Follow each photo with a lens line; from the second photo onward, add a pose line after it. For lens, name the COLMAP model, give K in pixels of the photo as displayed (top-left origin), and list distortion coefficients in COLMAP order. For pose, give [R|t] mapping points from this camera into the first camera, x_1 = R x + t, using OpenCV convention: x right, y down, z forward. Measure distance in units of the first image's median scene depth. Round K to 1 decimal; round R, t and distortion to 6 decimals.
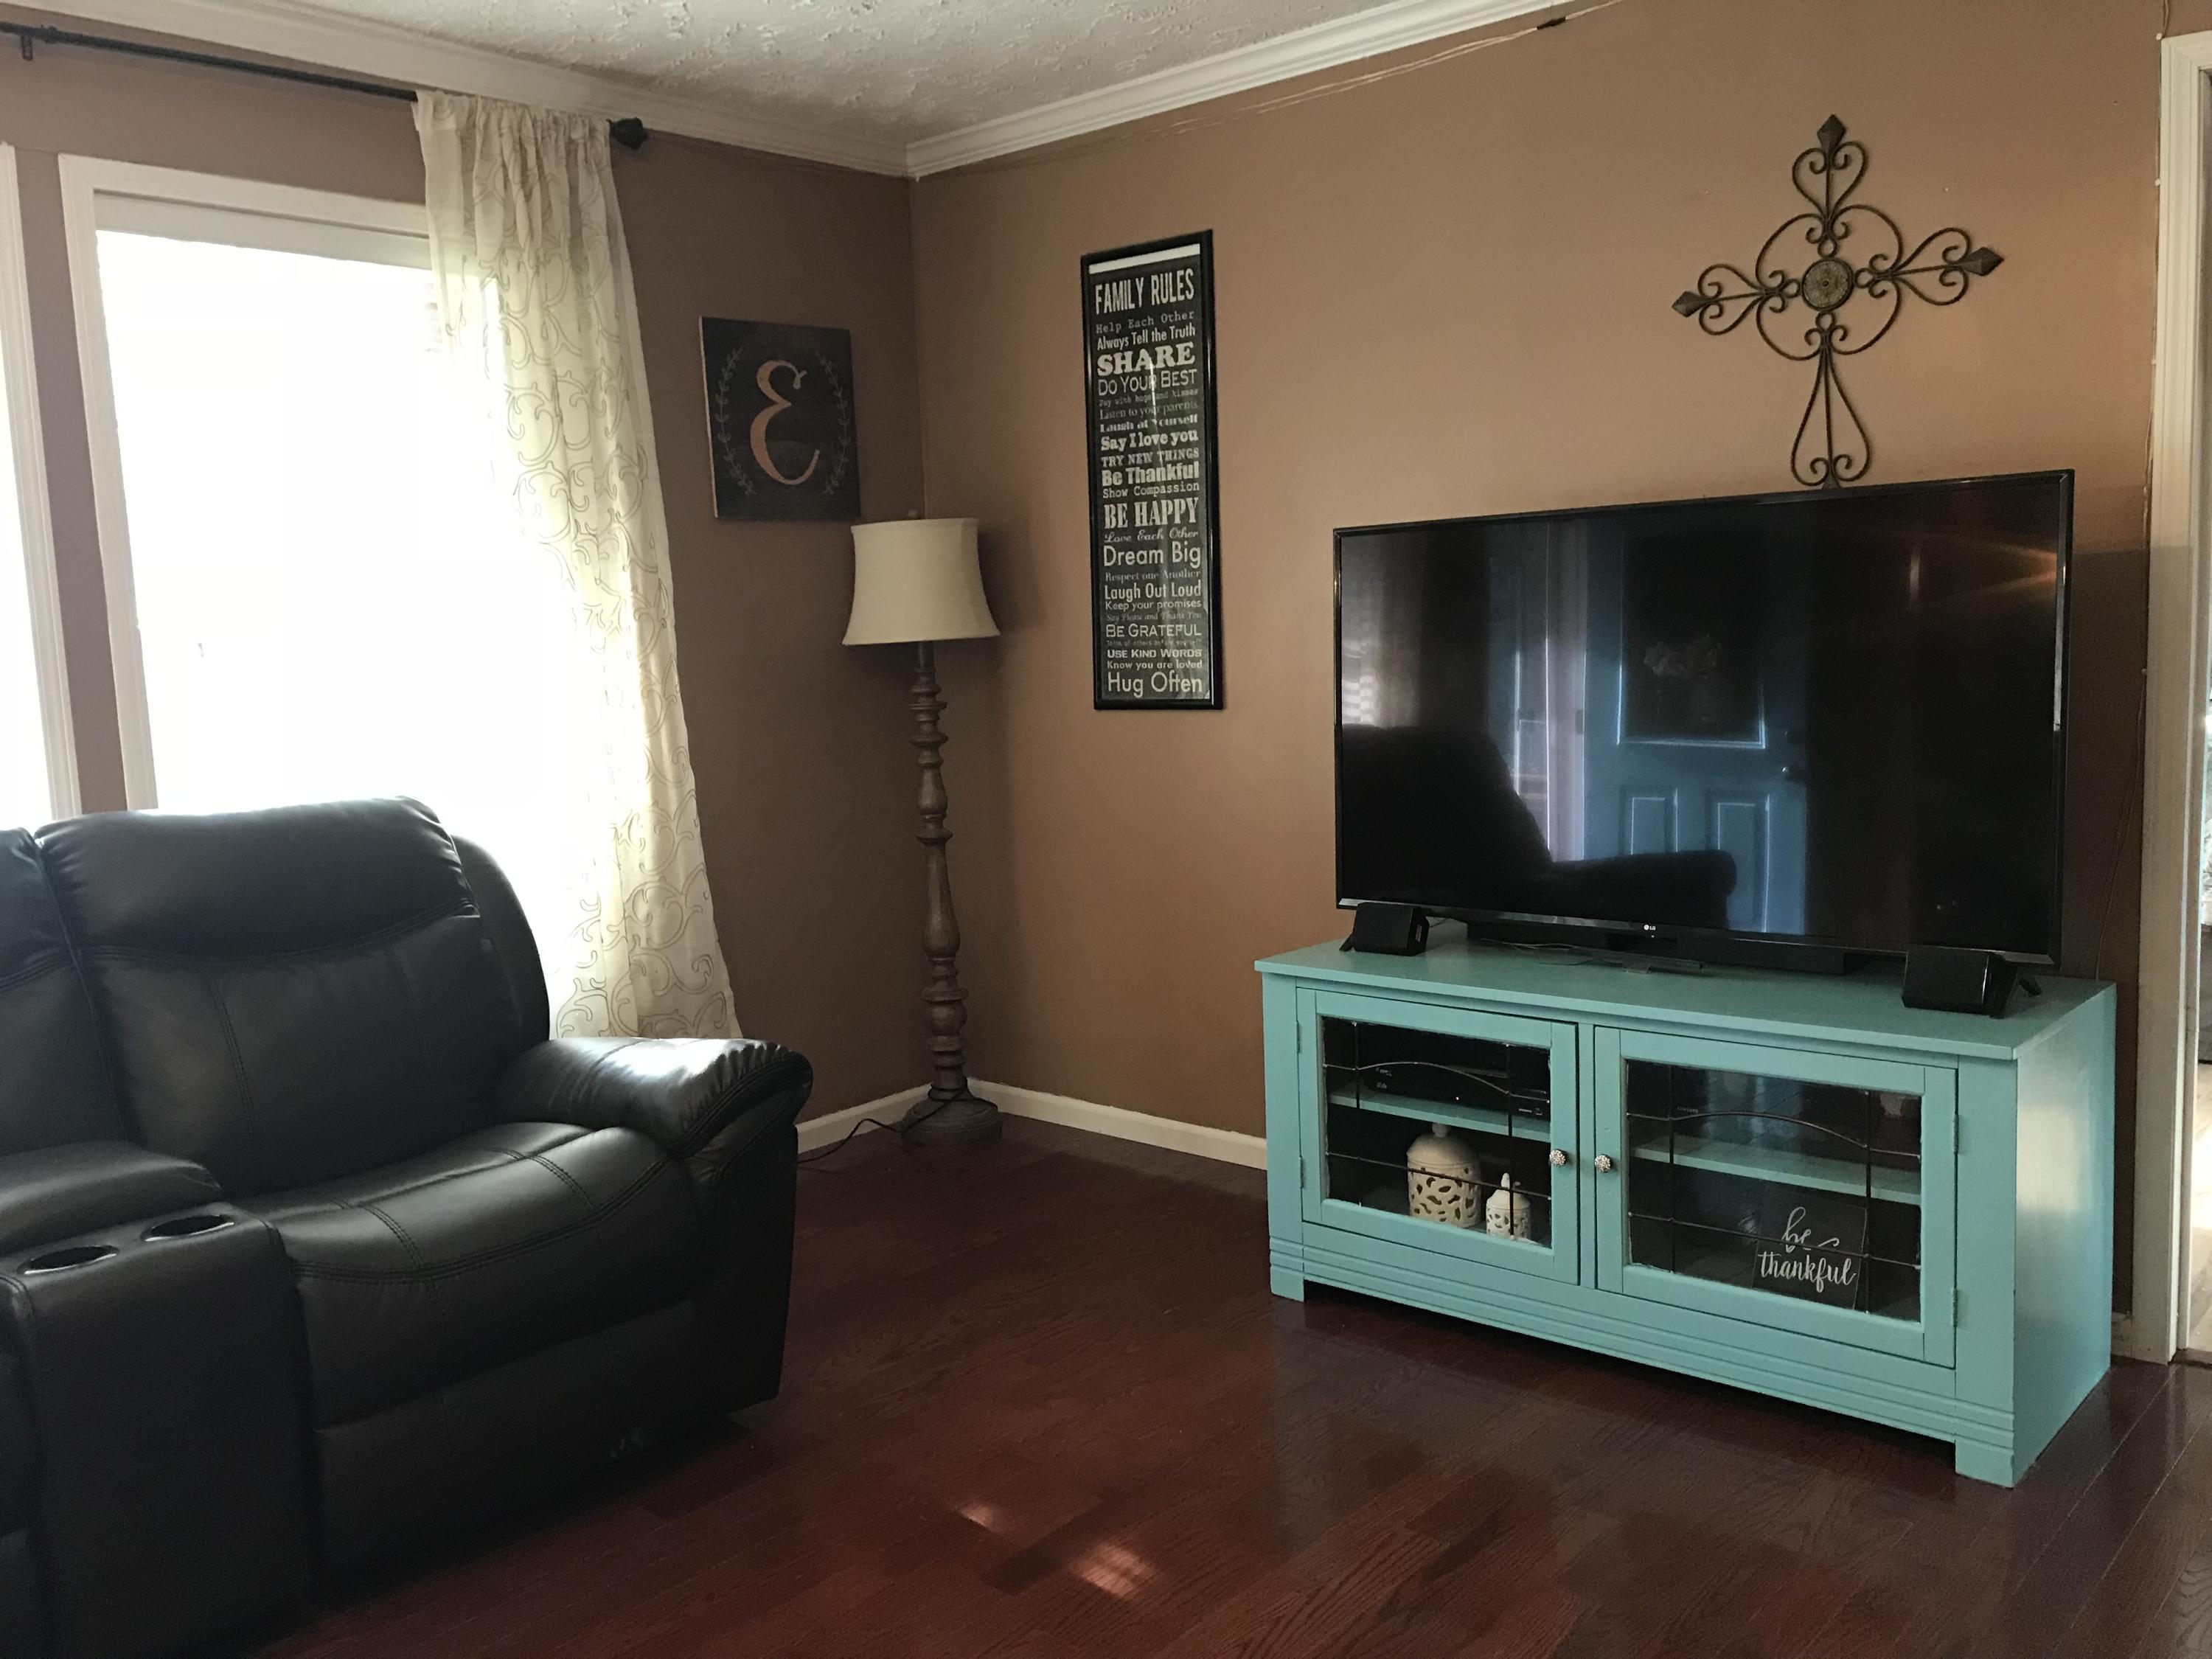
lens RADIAL K [[1837.3, 0, 1108.5], [0, 1837.3, 817.9], [0, 0, 1]] dist [0.022949, -0.025744]
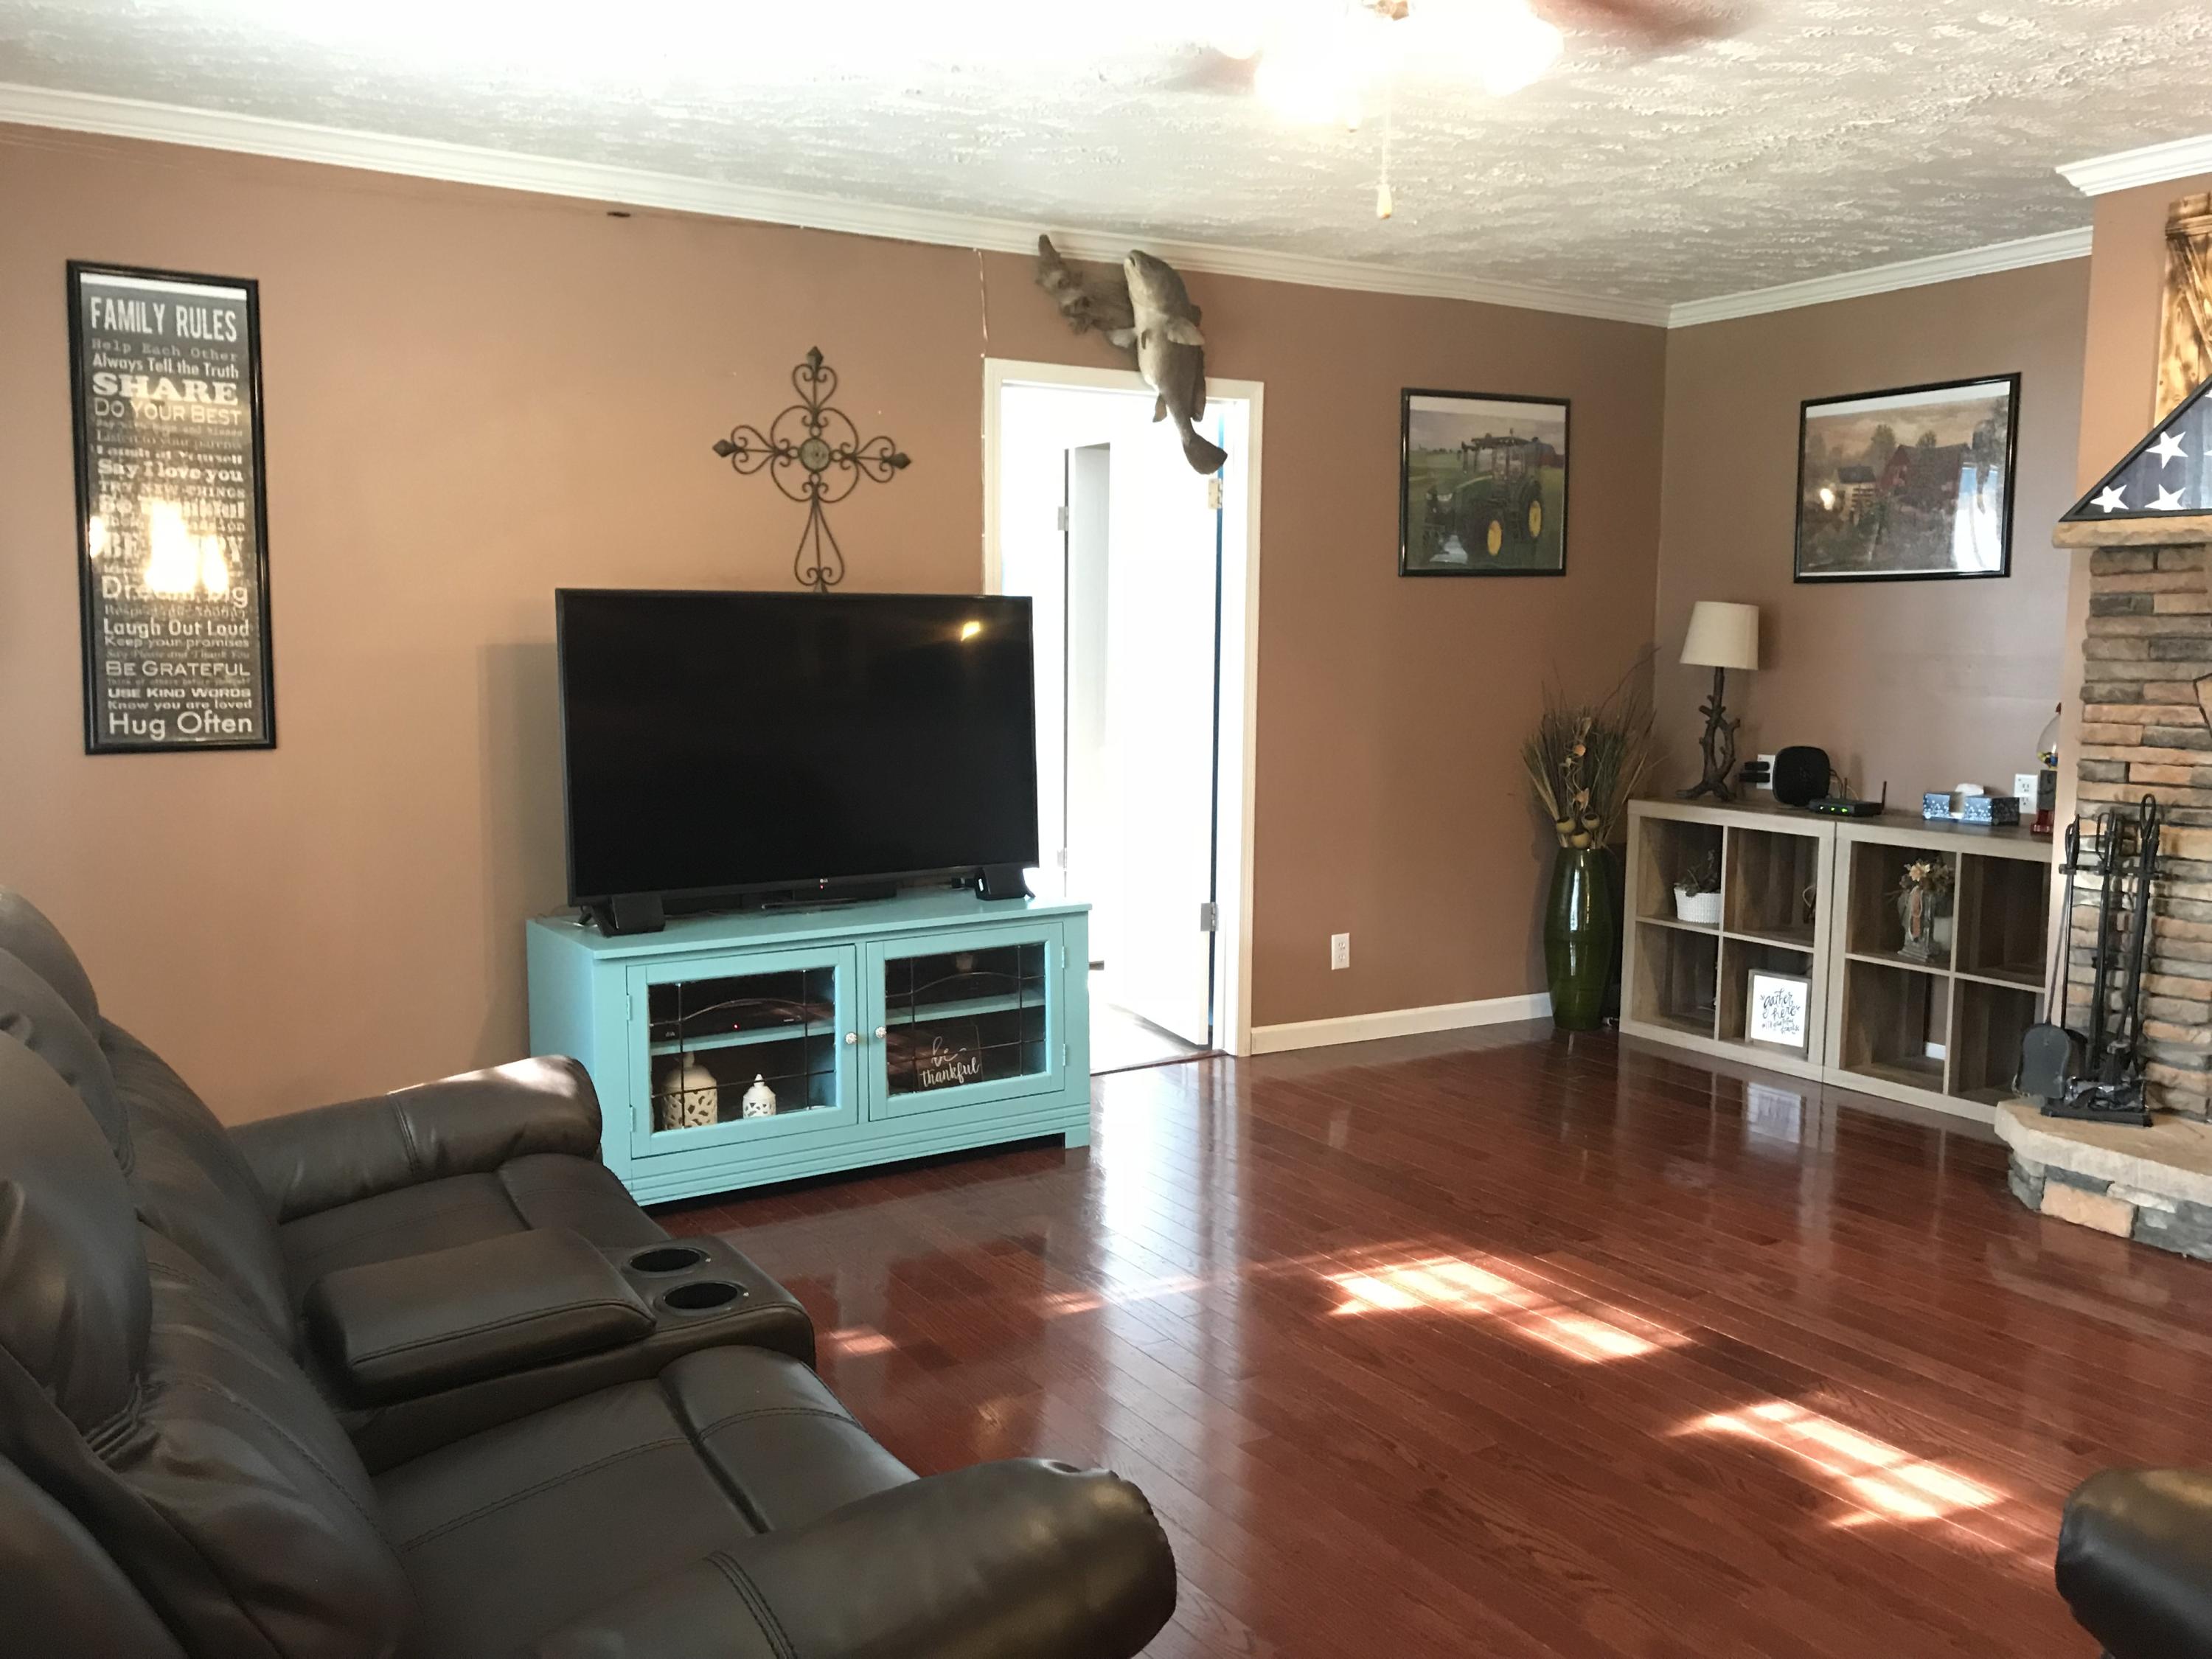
lens RADIAL K [[1837.3, 0, 1069.4], [0, 1837.3, 821.8], [0, 0, 1]] dist [0.022949, -0.025744]
pose [[0.296807, -0.061442, 0.952959, -0.803692], [0.084495, 0.995704, 0.037881, -0.020376], [-0.951192, 0.069277, 0.300723, 0.283561]]
